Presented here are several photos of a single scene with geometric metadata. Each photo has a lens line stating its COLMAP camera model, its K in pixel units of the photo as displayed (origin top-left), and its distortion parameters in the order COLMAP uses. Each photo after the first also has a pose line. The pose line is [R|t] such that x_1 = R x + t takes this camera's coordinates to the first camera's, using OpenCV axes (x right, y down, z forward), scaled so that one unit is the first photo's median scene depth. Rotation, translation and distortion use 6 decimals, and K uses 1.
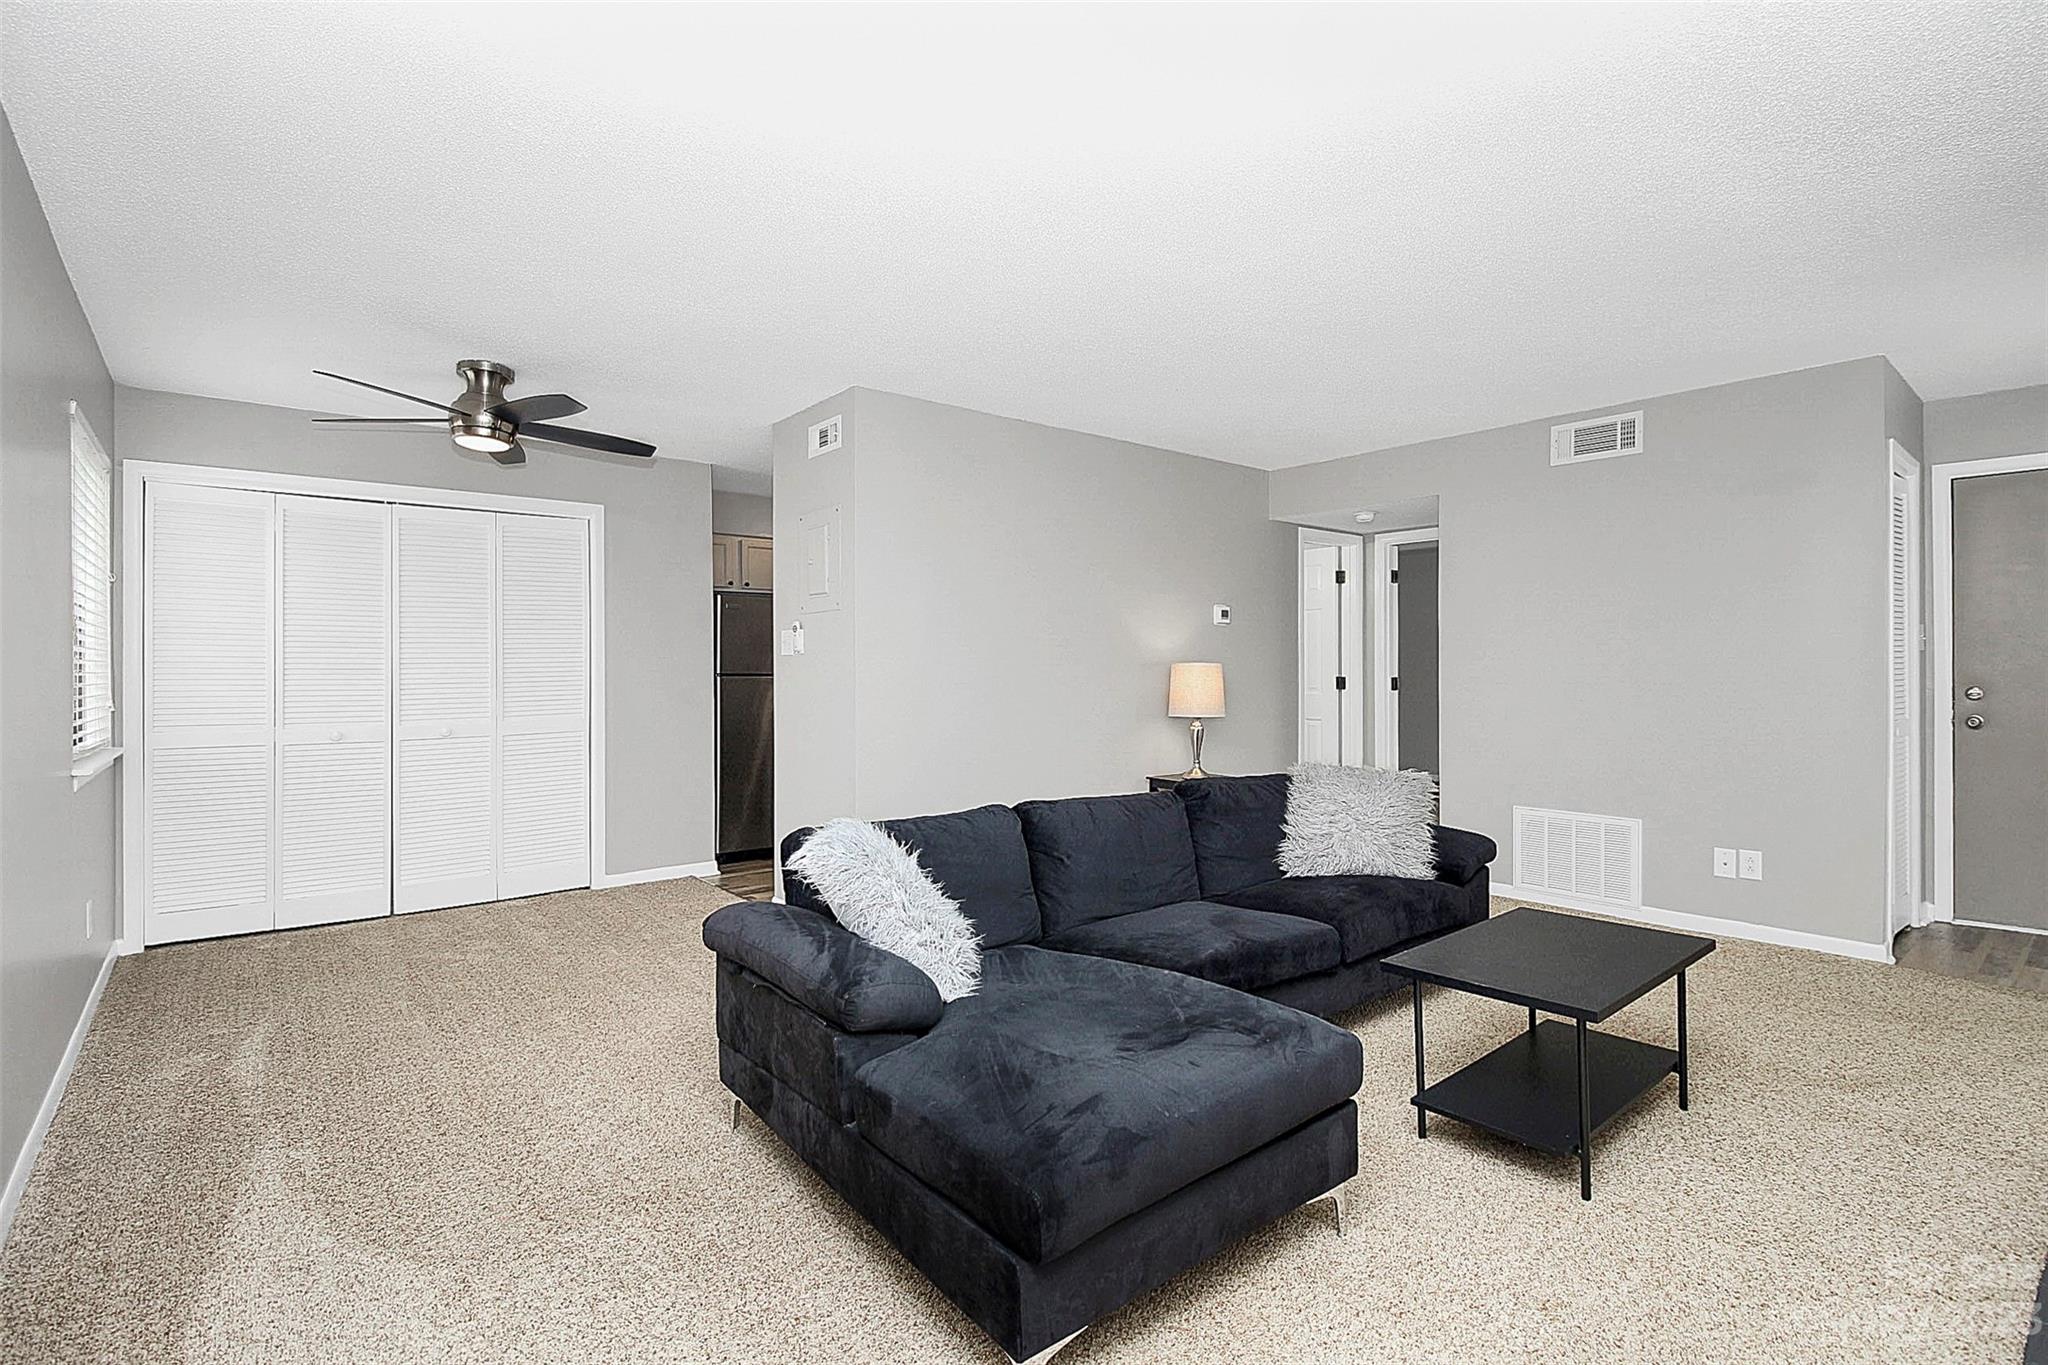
lens RADIAL K [[961.1, 0, 1019.1], [0, 961.1, 665.1], [0, 0, 1]] dist [0.000545, -0.013977]
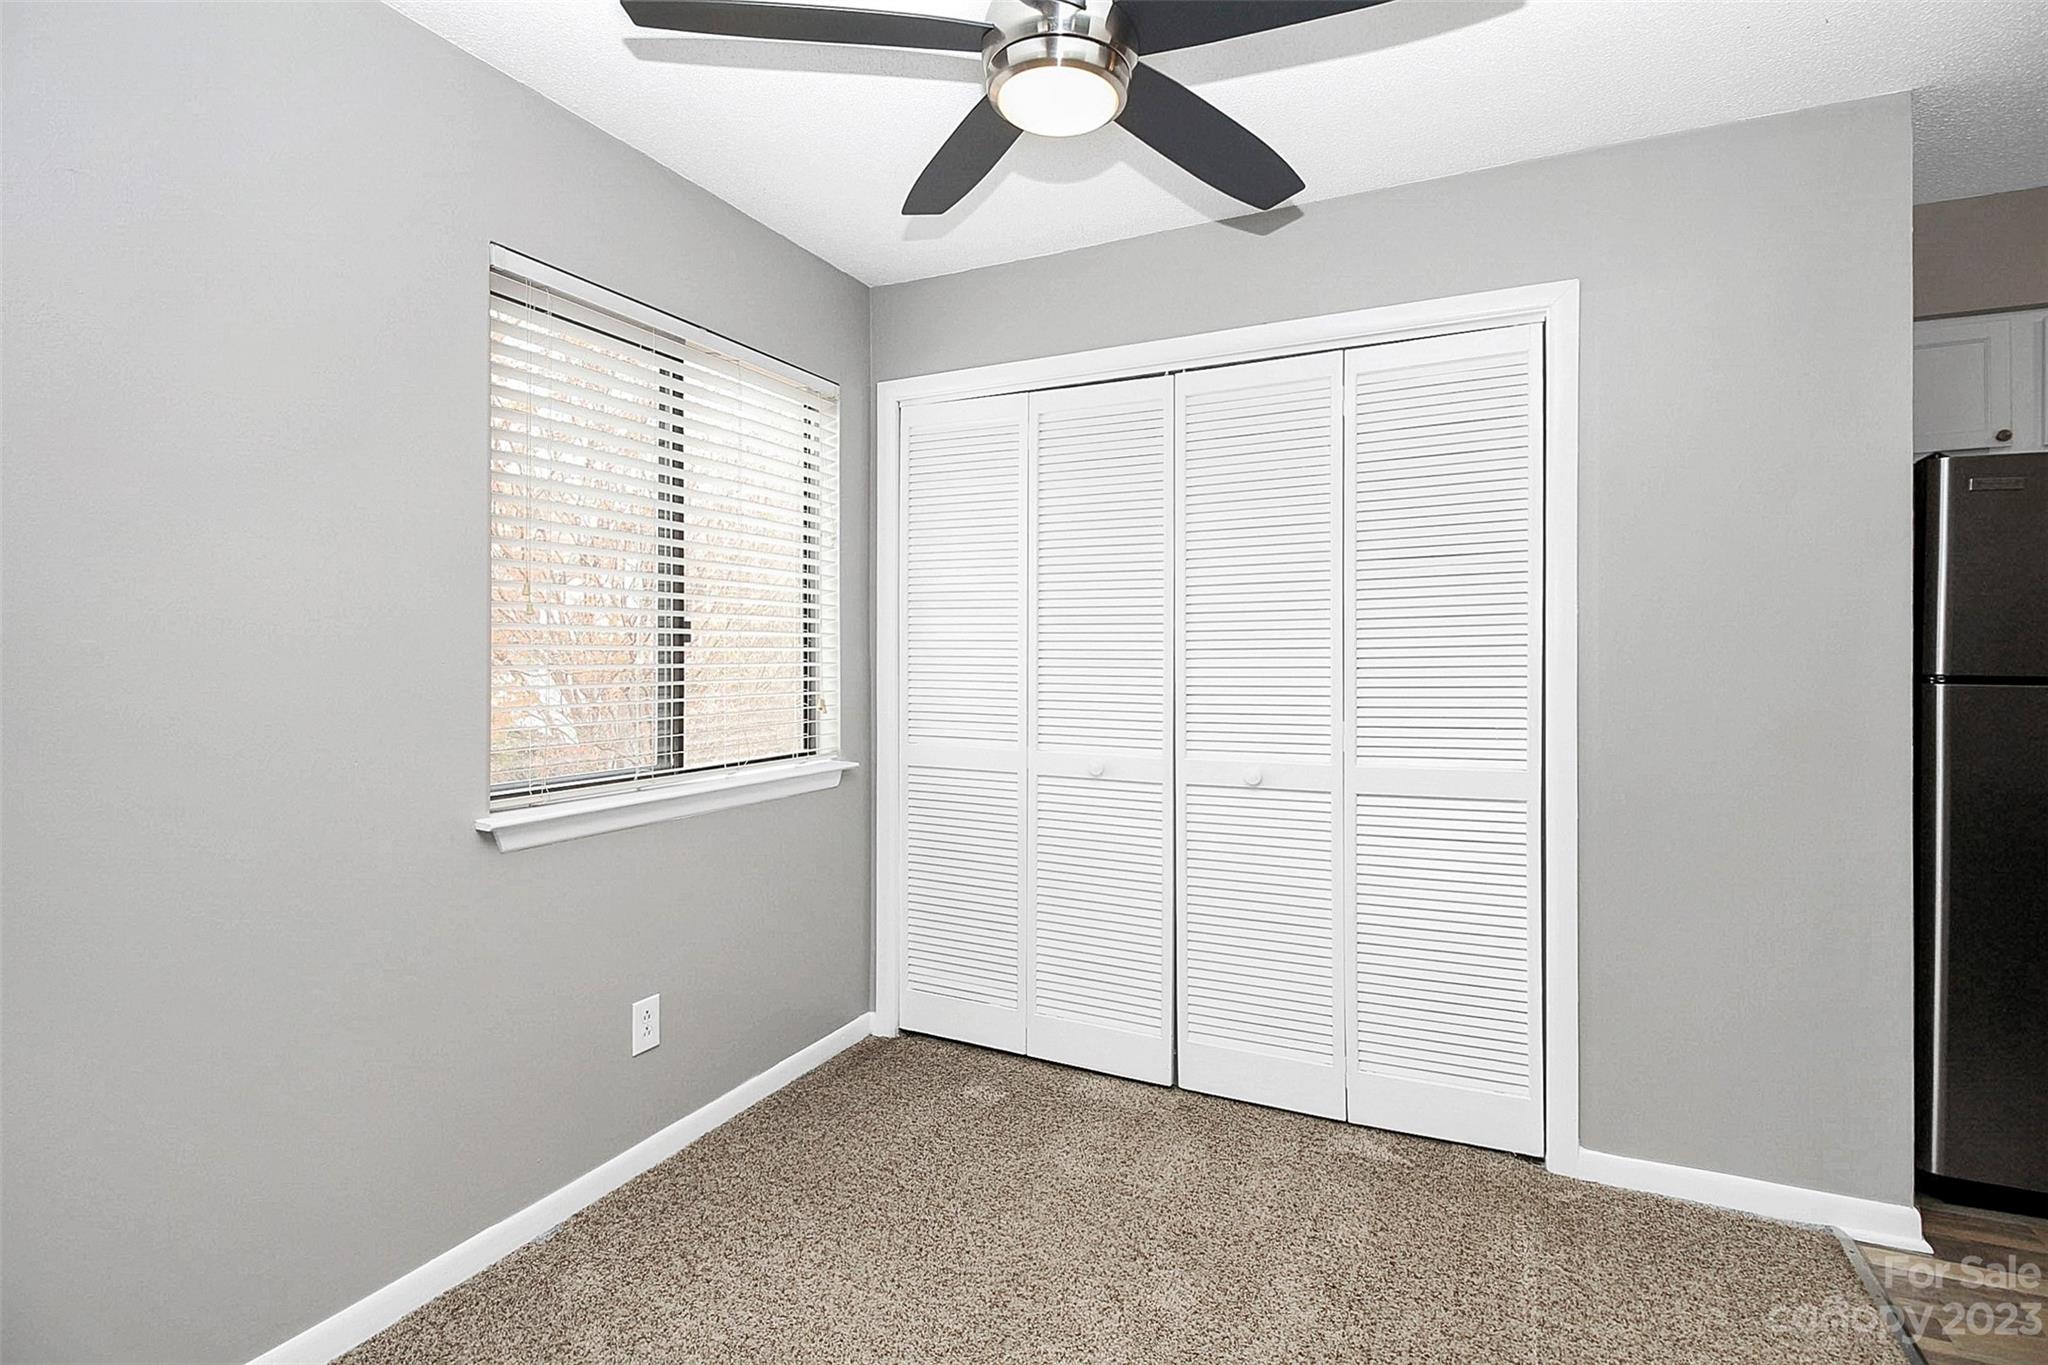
lens RADIAL K [[965.8, 0, 1030.8], [0, 965.8, 647.4], [0, 0, 1]] dist [0.001803, -0.014019]
pose [[0.415924, -0.002388, -0.909396, -0.187733], [0.001812, 0.999997, -0.001797, -0.002428], [0.909398, -0.000901, 0.415927, 0.783886]]
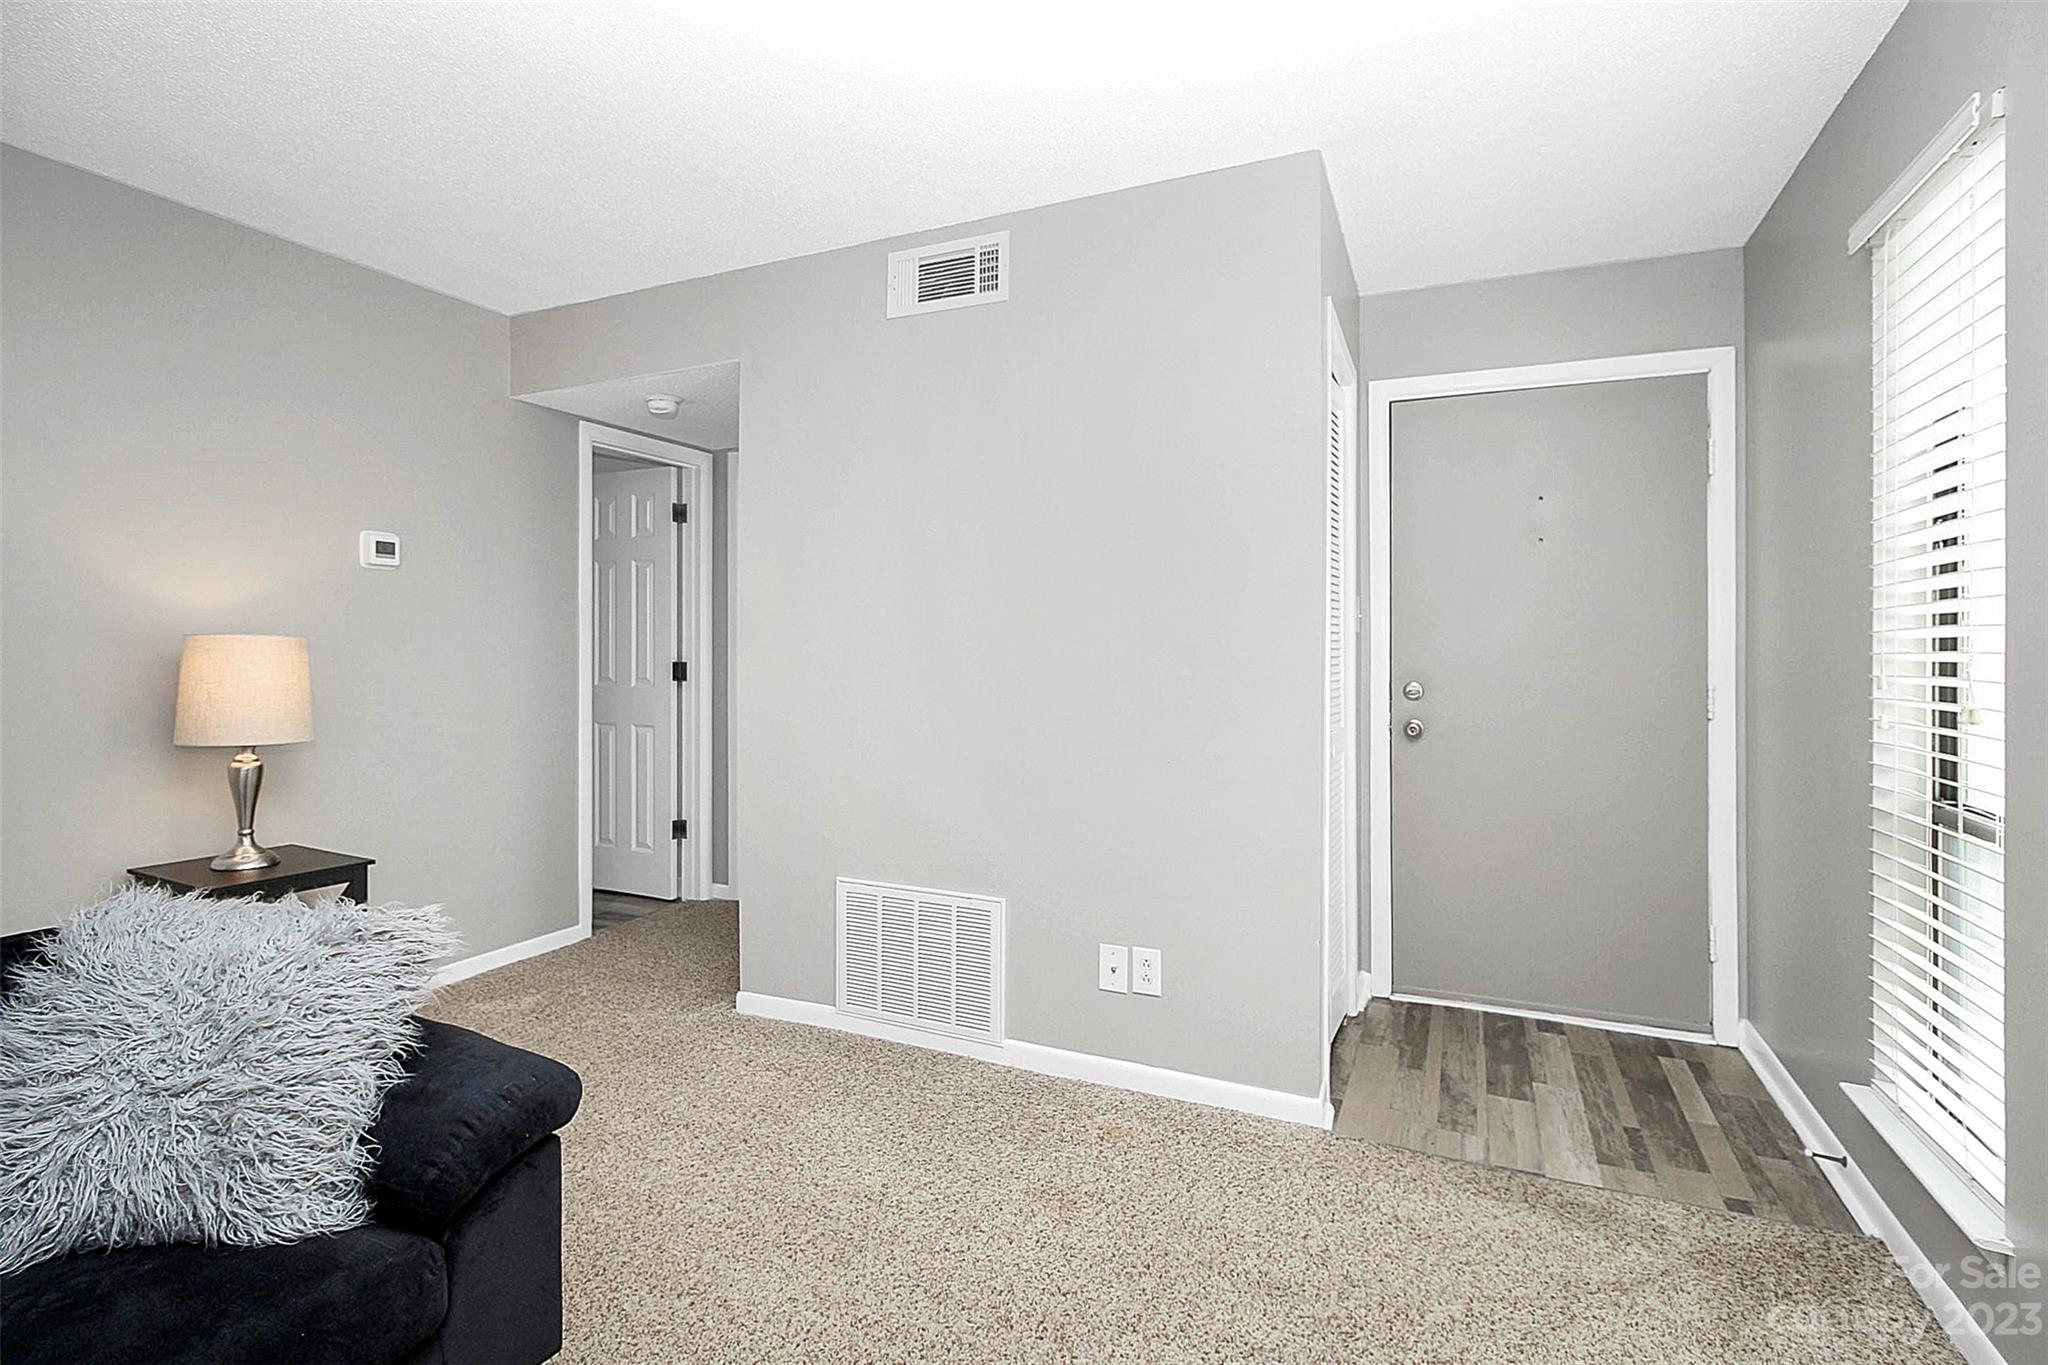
lens RADIAL K [[985.1, 0, 1016.8], [0, 985.1, 649.5], [0, 0, 1]] dist [0.016562, -0.000383]
pose [[0.901591, 0.009160, 0.432493, 0.413734], [-0.010723, 0.999942, 0.001174, 0.000221], [-0.432457, -0.005696, 0.901636, 0.463959]]
